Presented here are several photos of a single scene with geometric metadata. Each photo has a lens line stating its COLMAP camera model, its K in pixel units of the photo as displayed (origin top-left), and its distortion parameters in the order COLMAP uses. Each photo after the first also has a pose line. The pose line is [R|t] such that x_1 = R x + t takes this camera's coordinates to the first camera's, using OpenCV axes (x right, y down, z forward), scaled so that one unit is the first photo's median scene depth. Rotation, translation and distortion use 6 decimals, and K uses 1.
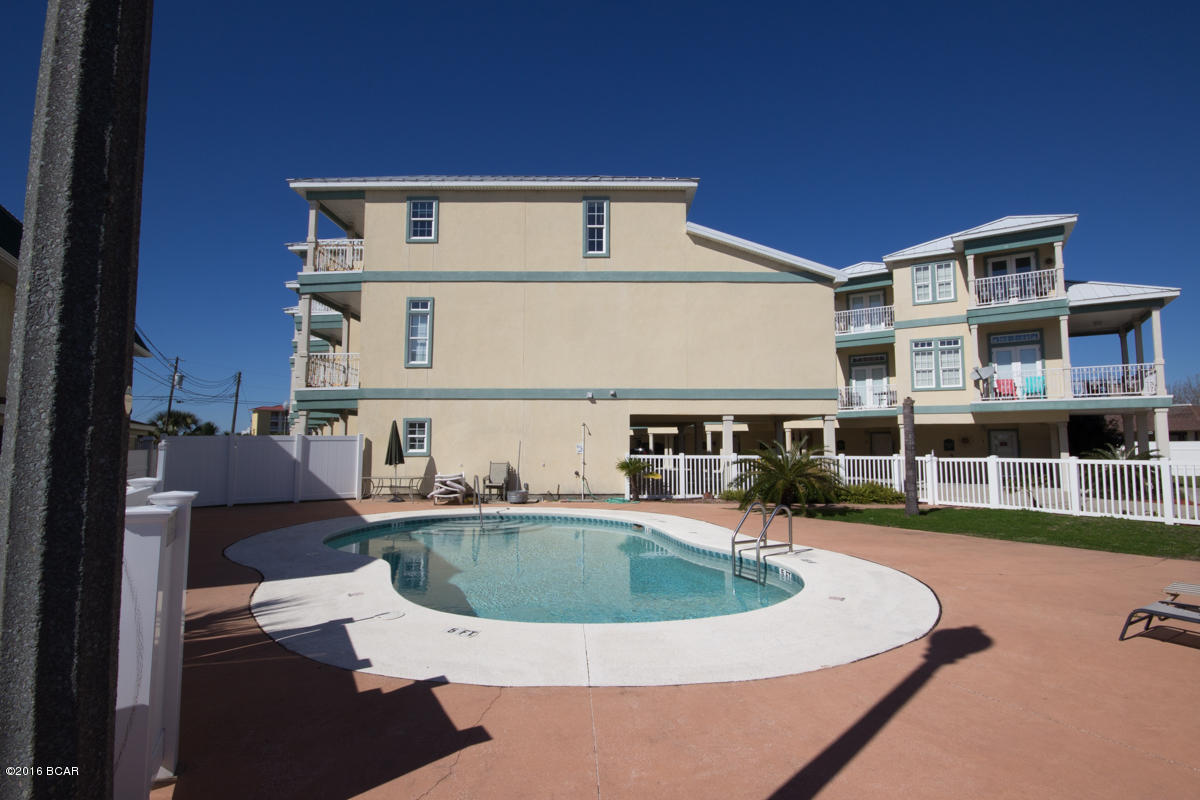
lens RADIAL K [[560.3, 0, 608.2], [0, 560.3, 402.4], [0, 0, 1]] dist [-0.004987, 0.000284]
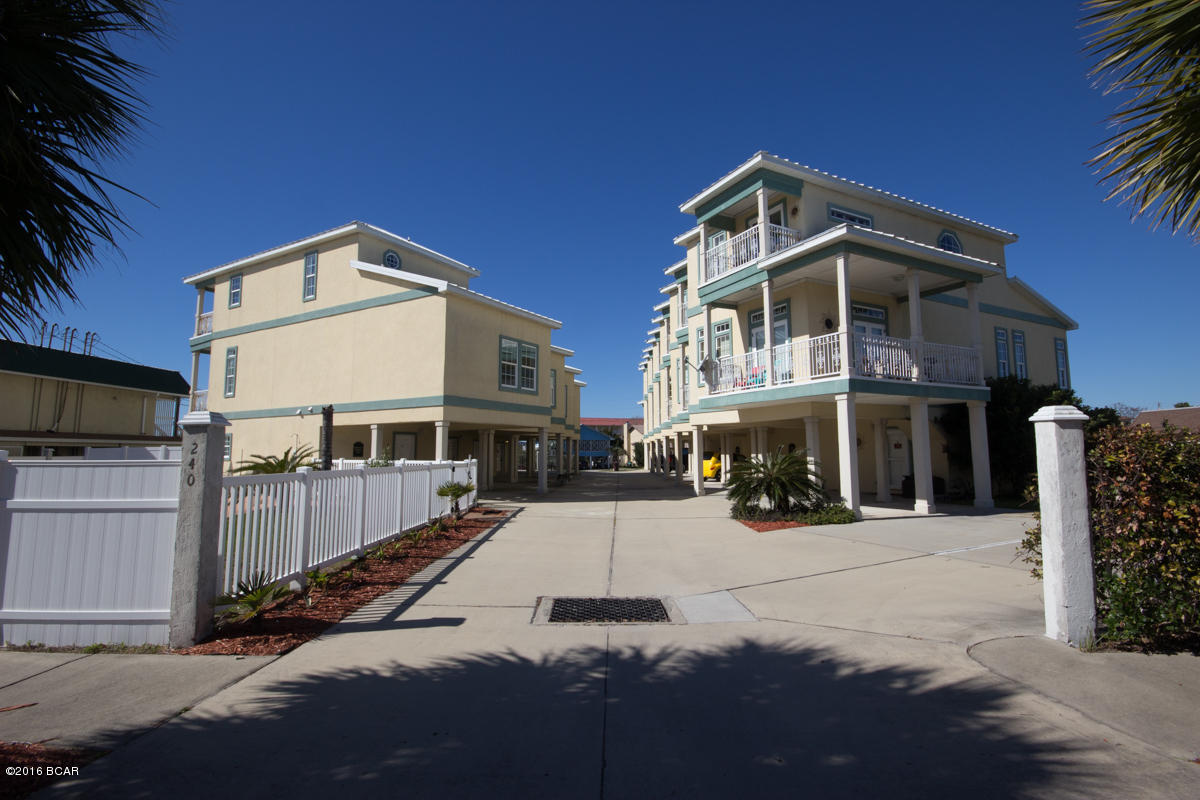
lens RADIAL K [[560.3, 0, 618.8], [0, 560.3, 398.3], [0, 0, 1]] dist [-0.004987, 0.000284]
pose [[0.873788, -0.054366, -0.483258, 1.198951], [0.043950, 0.998493, -0.032863, 0.029643], [0.484317, 0.007477, 0.874861, 0.252858]]
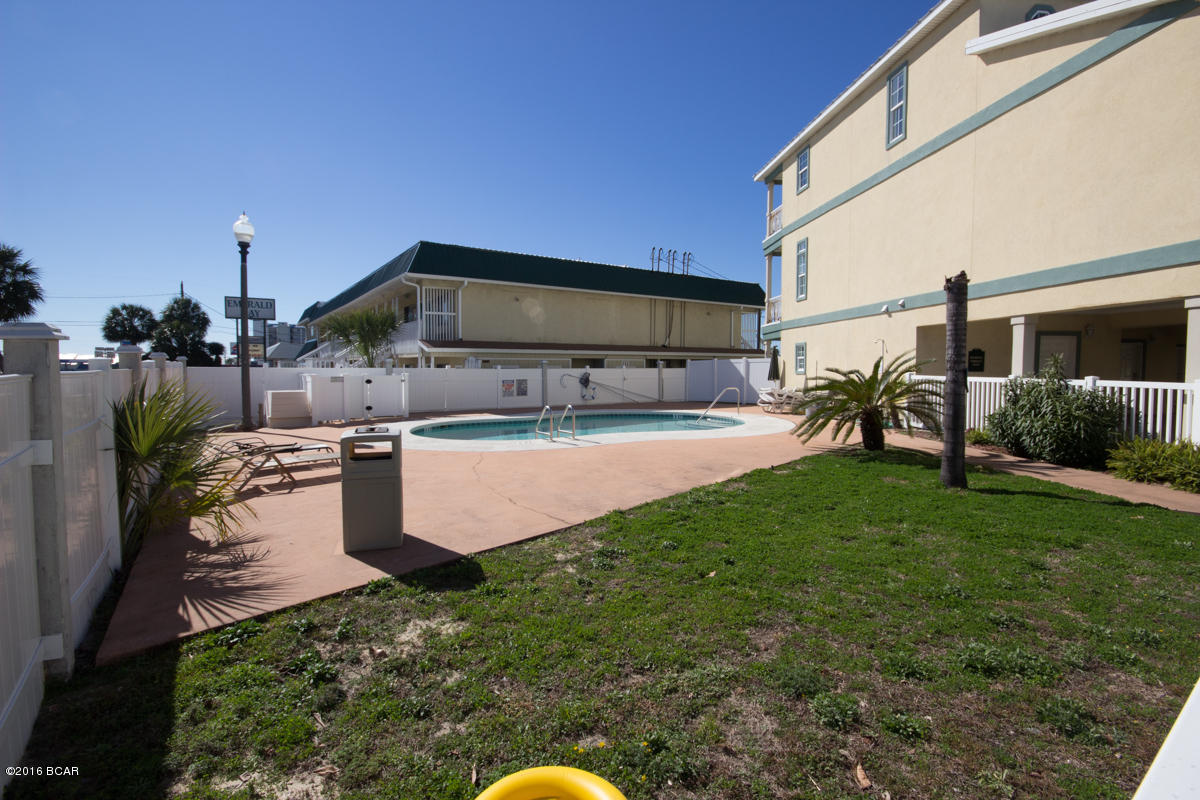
lens RADIAL K [[560.3, 0, 600.5], [0, 560.3, 398.0], [0, 0, 1]] dist [-0.004987, 0.000284]
pose [[0.100033, 0.051522, -0.993649, 0.821369], [0.077219, 0.995244, 0.059378, 0.041481], [0.991983, -0.082669, 0.095579, 0.450434]]
